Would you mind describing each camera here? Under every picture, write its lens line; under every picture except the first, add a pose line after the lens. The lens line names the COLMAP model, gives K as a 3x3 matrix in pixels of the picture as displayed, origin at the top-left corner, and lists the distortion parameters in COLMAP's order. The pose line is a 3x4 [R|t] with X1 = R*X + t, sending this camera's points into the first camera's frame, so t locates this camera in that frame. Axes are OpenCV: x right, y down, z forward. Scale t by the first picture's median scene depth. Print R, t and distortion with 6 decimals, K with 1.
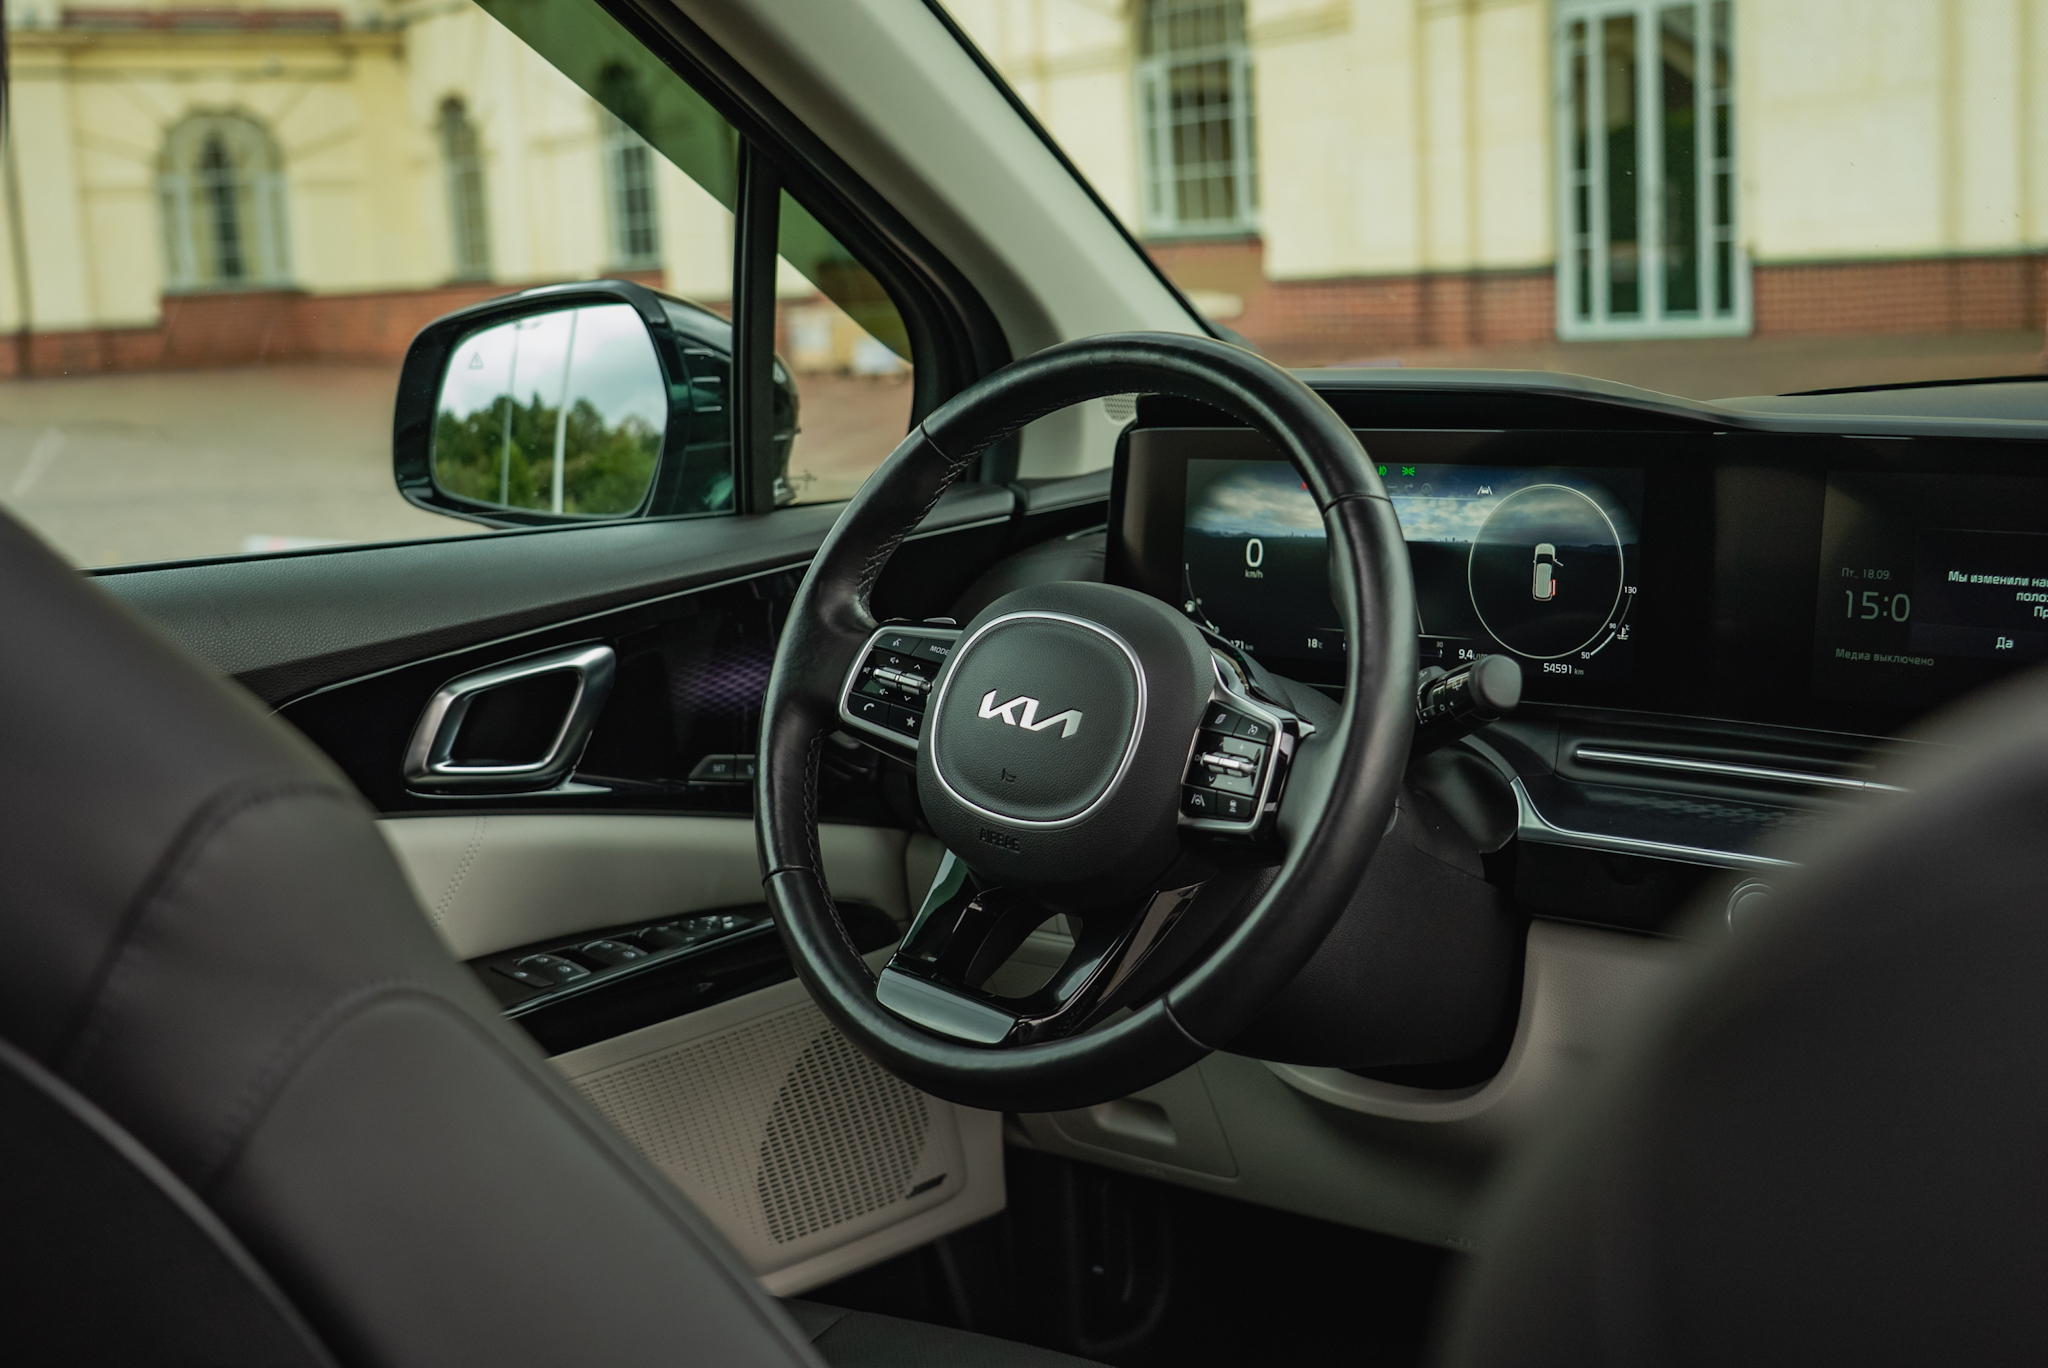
lens RADIAL K [[2818.9, 0, 1031.2], [0, 2818.9, 672.1], [0, 0, 1]] dist [0.126831, 0.000000]
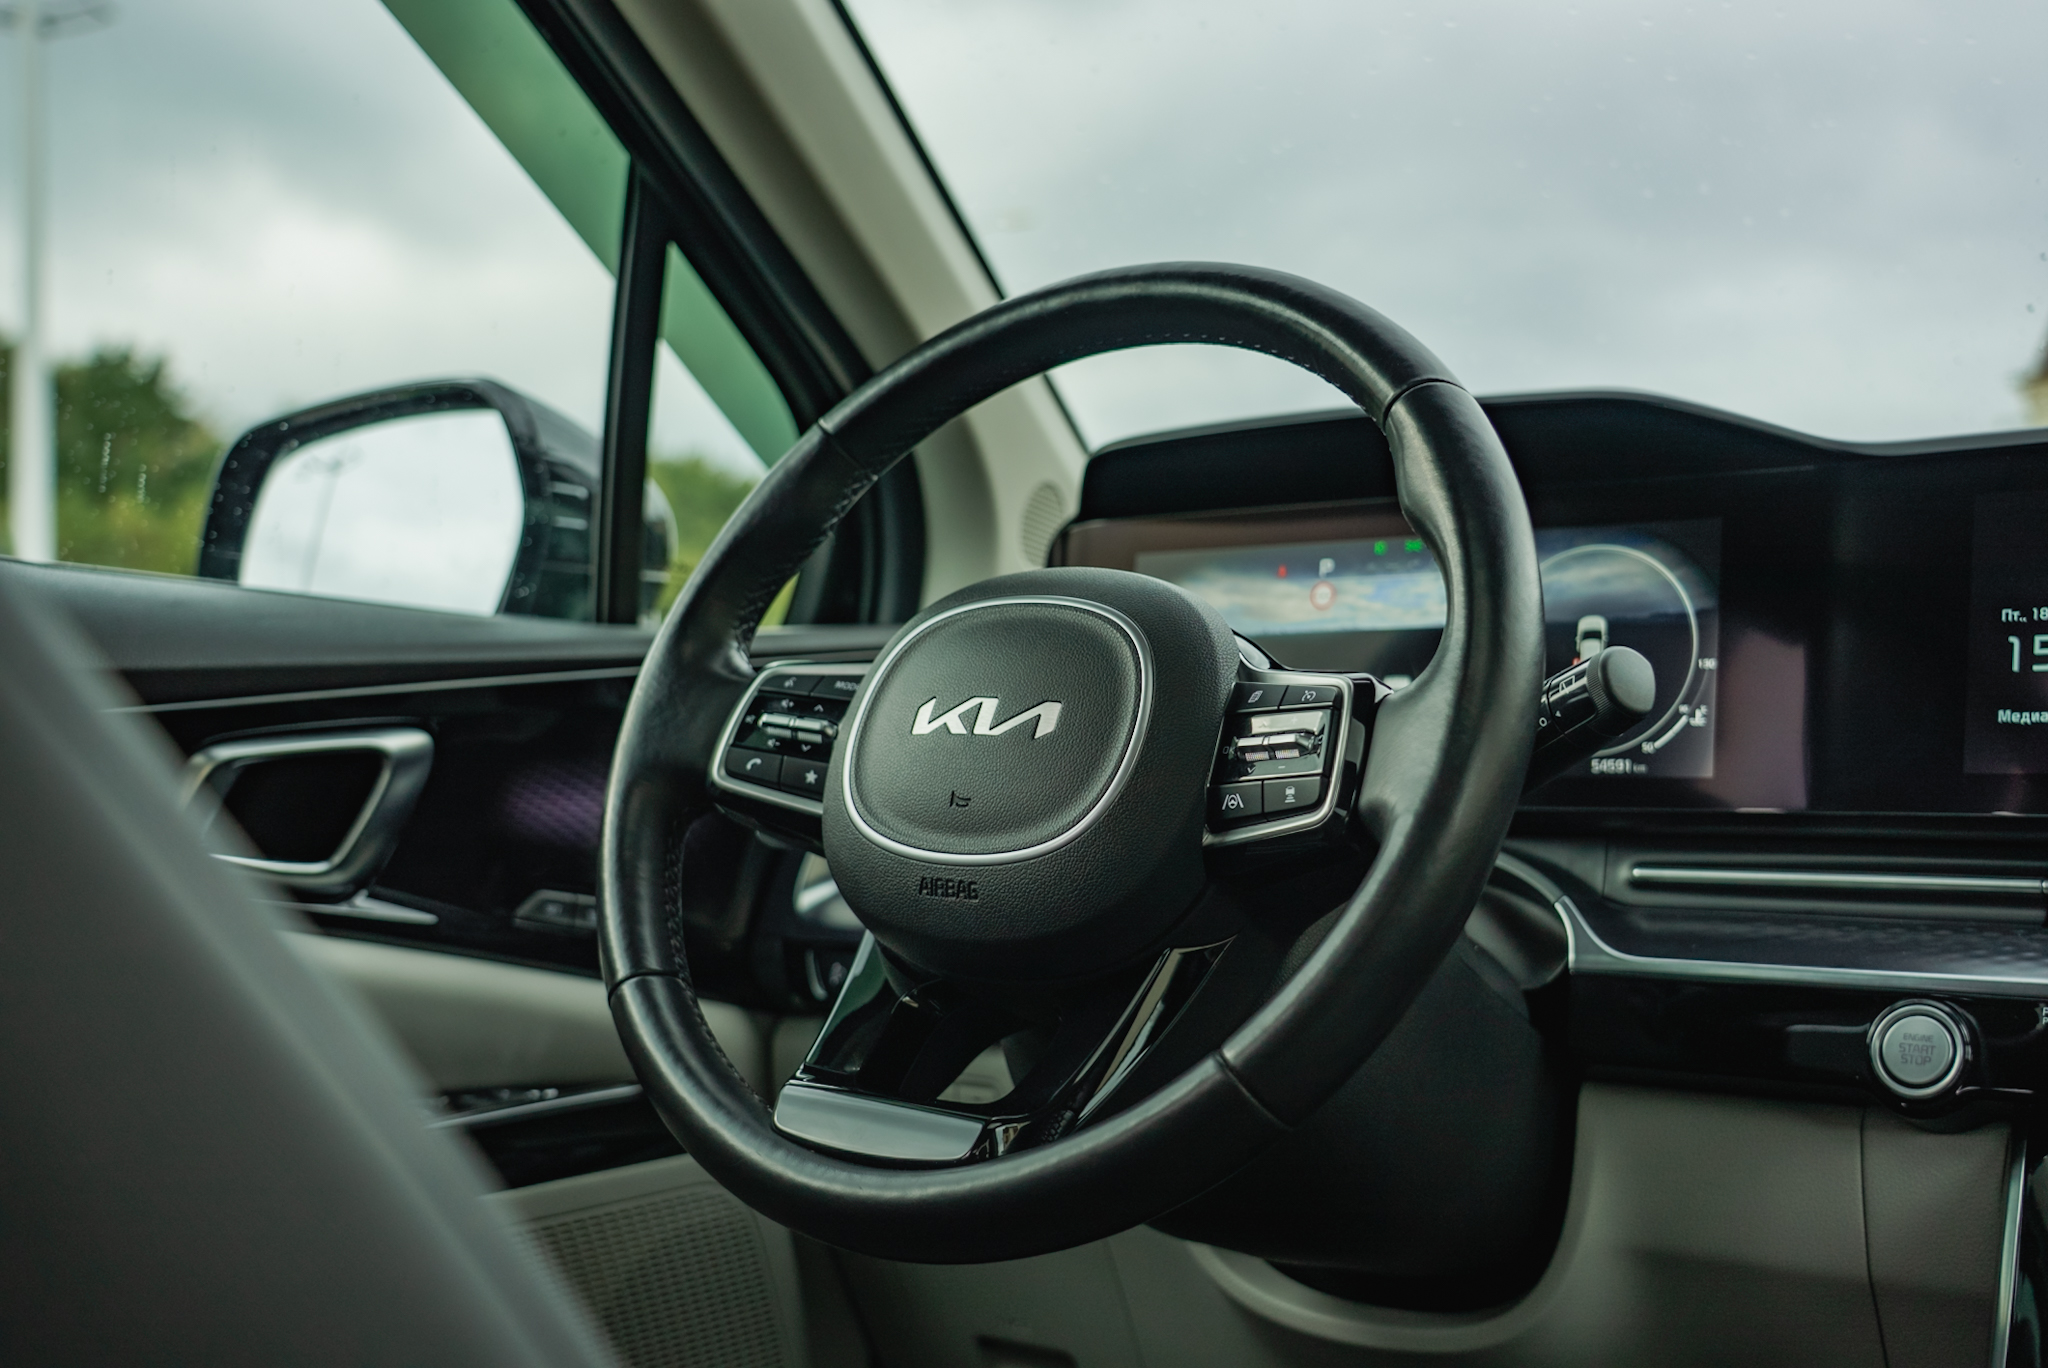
lens RADIAL K [[2257.1, 0, 1009.3], [0, 2257.1, 700.7], [0, 0, 1]] dist [-0.004397, 0.000000]
pose [[0.996337, 0.045707, 0.072274, -0.032287], [-0.031920, 0.982864, -0.181549, 0.102330], [-0.079334, 0.178577, 0.980722, 0.378080]]
